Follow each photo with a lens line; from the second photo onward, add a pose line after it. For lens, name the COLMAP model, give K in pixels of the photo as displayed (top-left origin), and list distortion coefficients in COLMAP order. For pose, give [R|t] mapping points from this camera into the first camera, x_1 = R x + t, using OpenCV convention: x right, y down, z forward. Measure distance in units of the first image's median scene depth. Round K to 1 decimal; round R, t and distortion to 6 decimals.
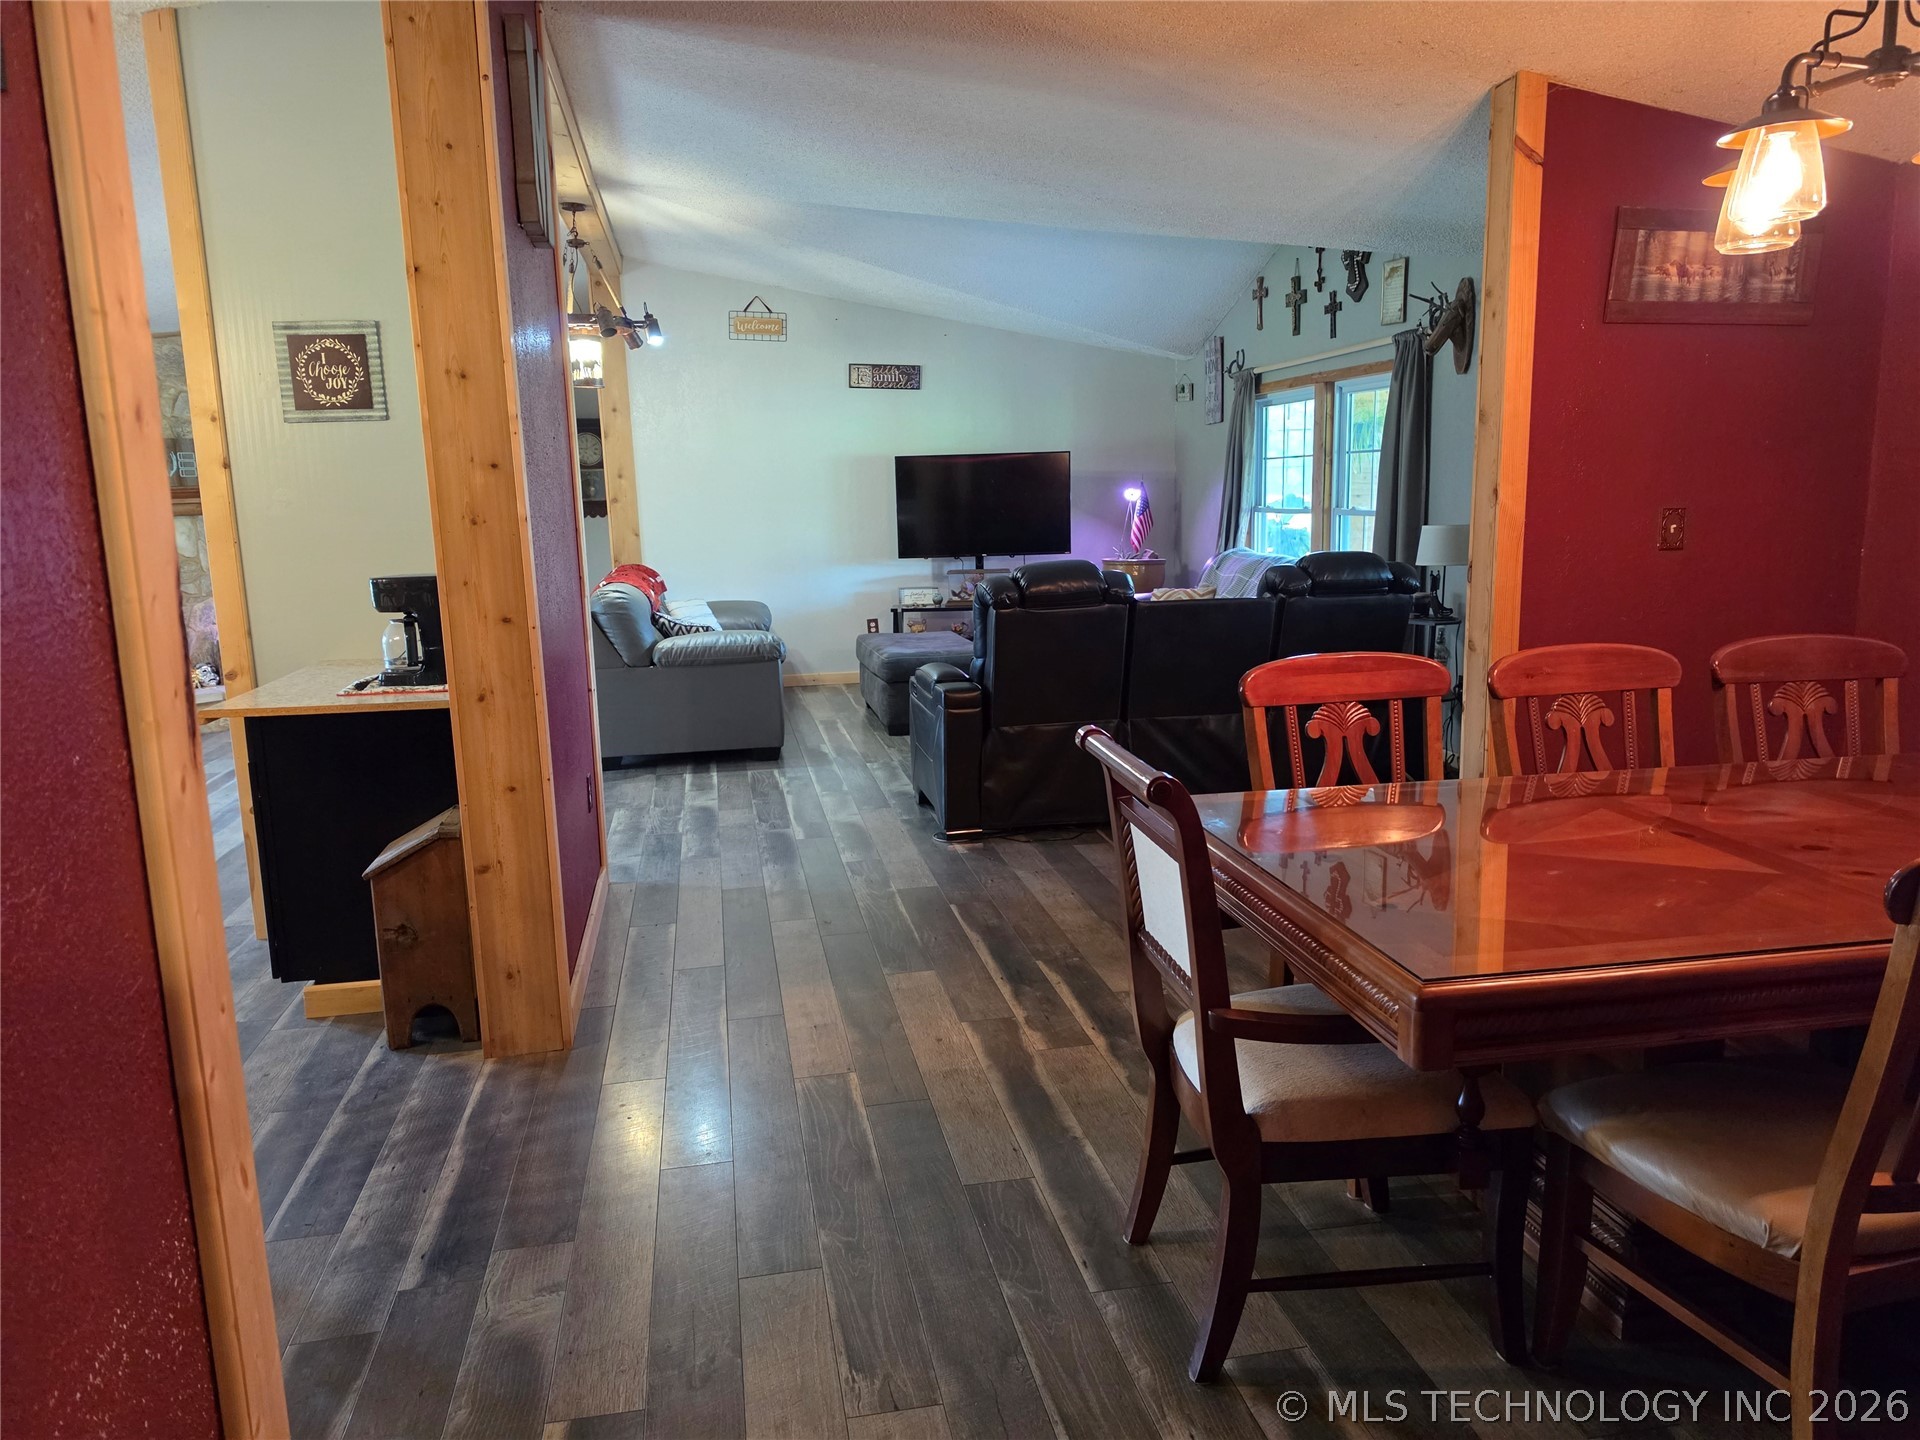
lens RADIAL K [[1280.3, 0, 944.8], [0, 1280.3, 725.8], [0, 0, 1]] dist [0.075983, -0.096038]
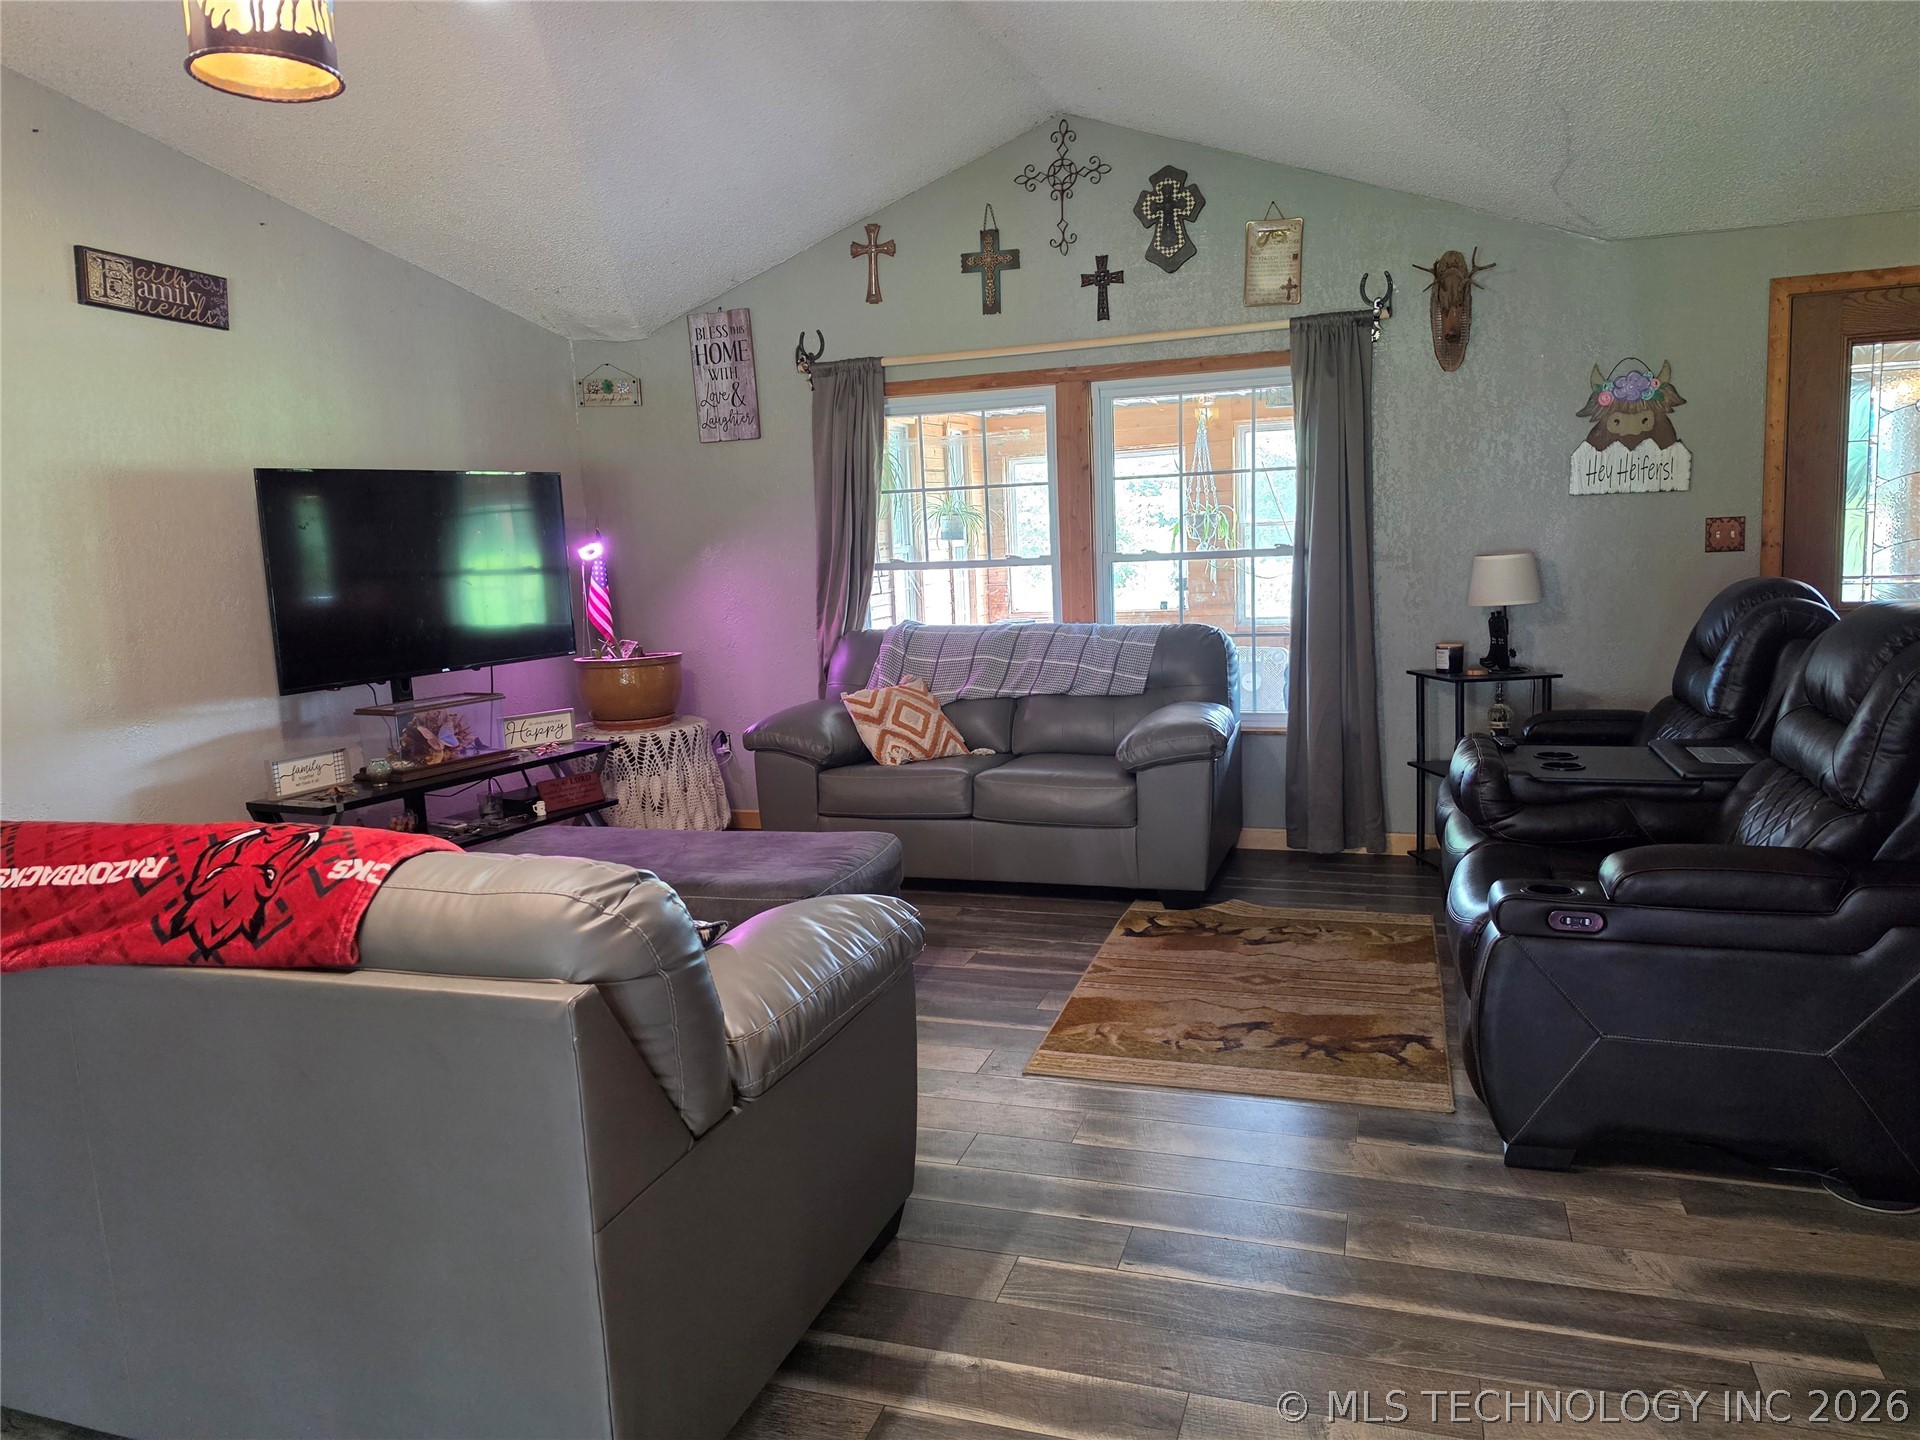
lens RADIAL K [[1303.7, 0, 960.0], [0, 1303.7, 720.0], [0, 0, 1]] dist [0.070574, -0.109483]
pose [[0.494708, -0.122859, 0.860331, -0.436956], [0.189099, 0.981455, 0.031420, -0.128460], [-0.848237, 0.147144, 0.508766, 0.792582]]
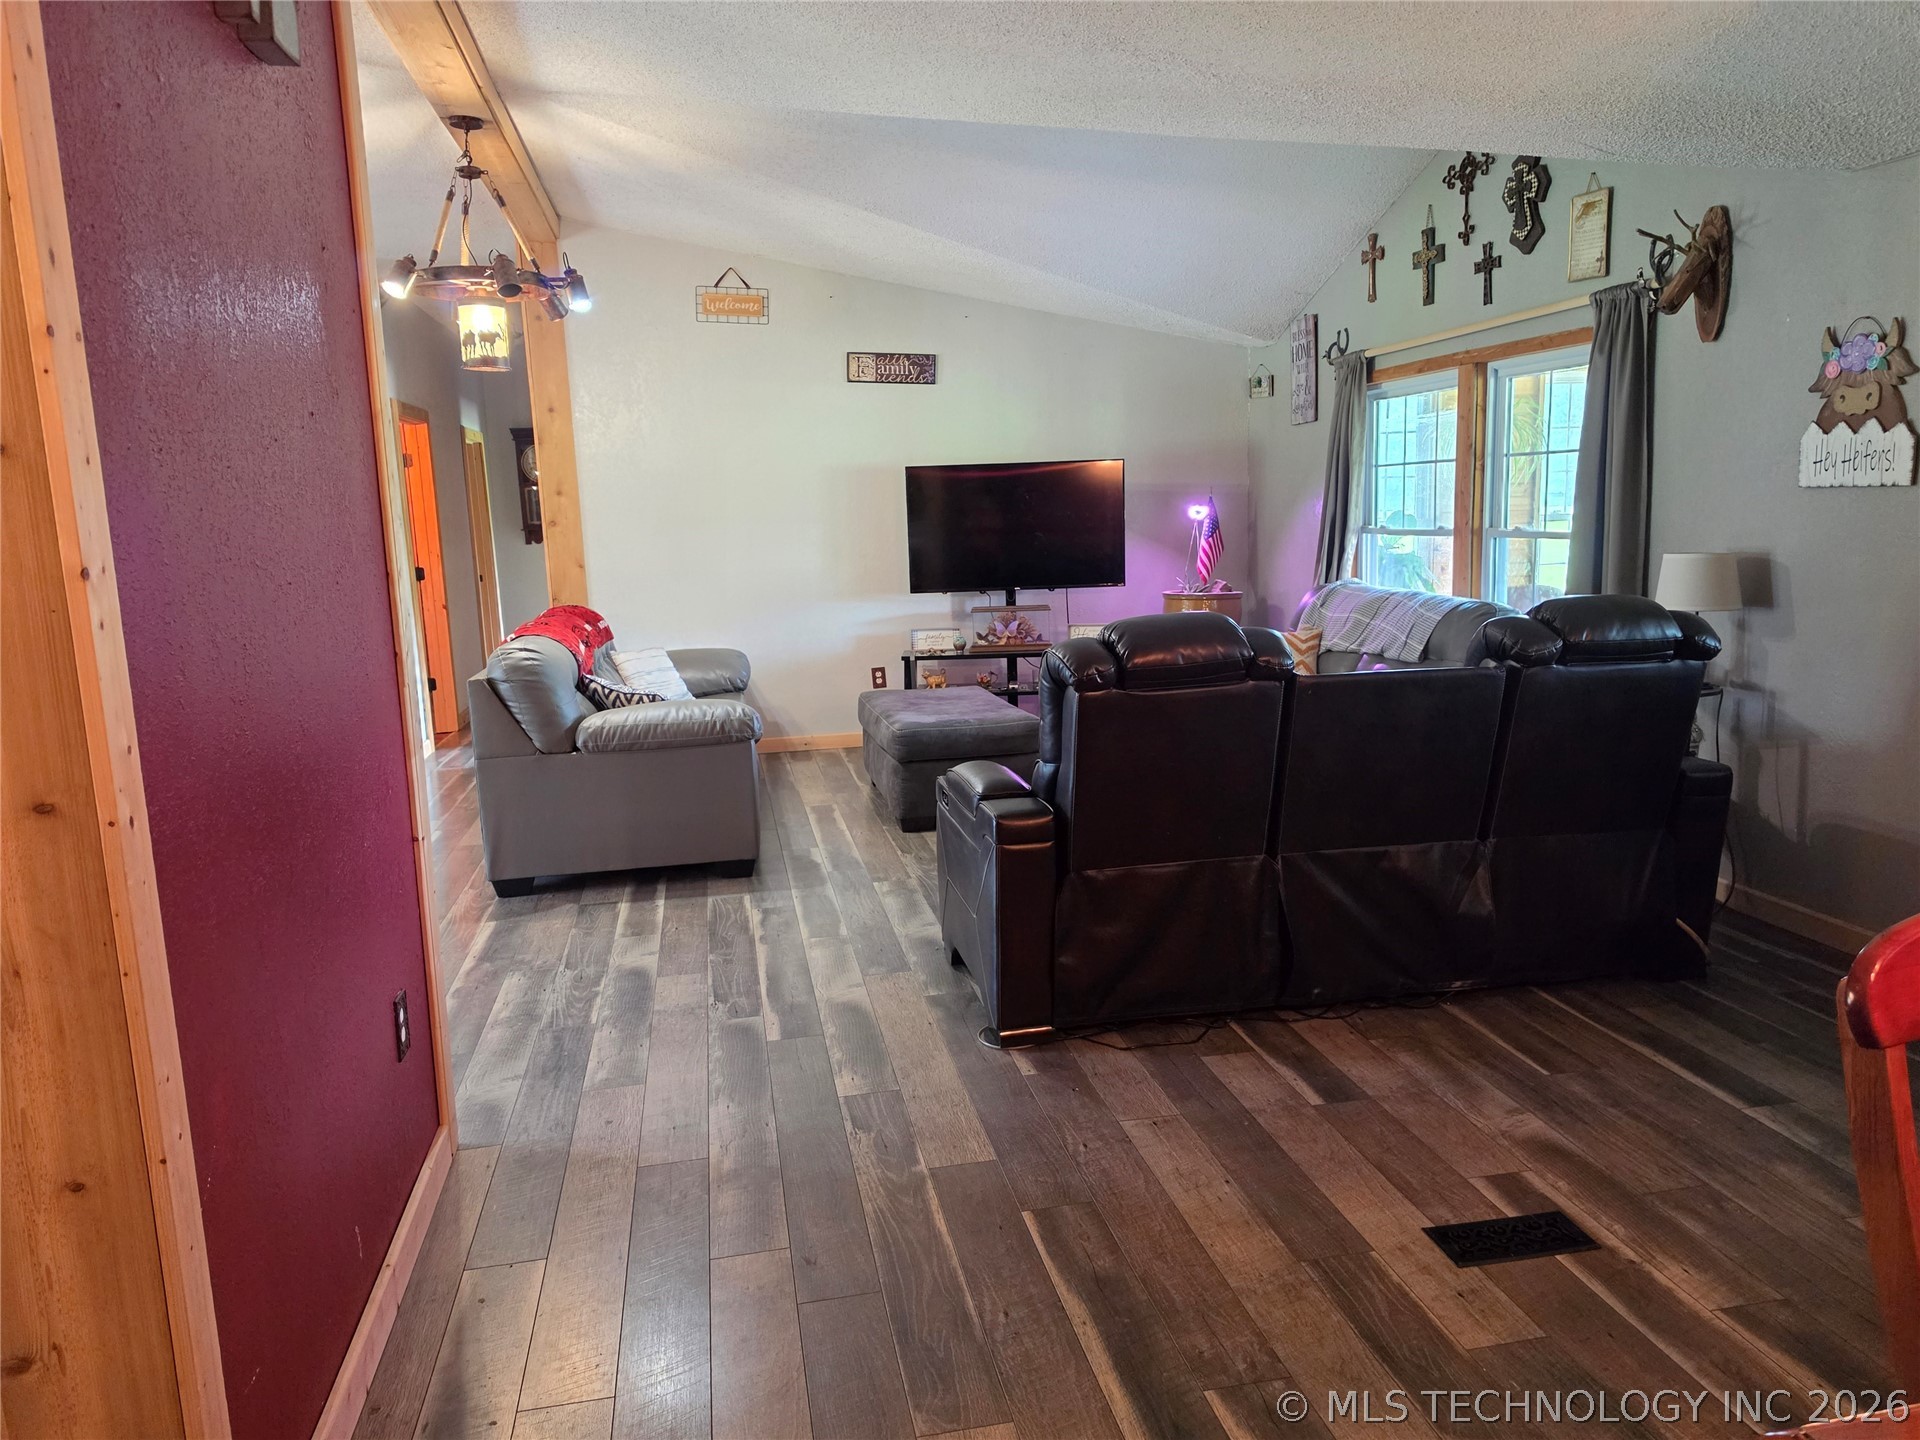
lens RADIAL K [[1303.7, 0, 960.0], [0, 1303.7, 720.0], [0, 0, 1]] dist [0.070574, -0.109483]
pose [[0.999932, -0.007157, 0.009223, -0.018356], [0.007360, 0.999727, -0.022154, -0.046182], [-0.009062, 0.022221, 0.999712, 0.260647]]
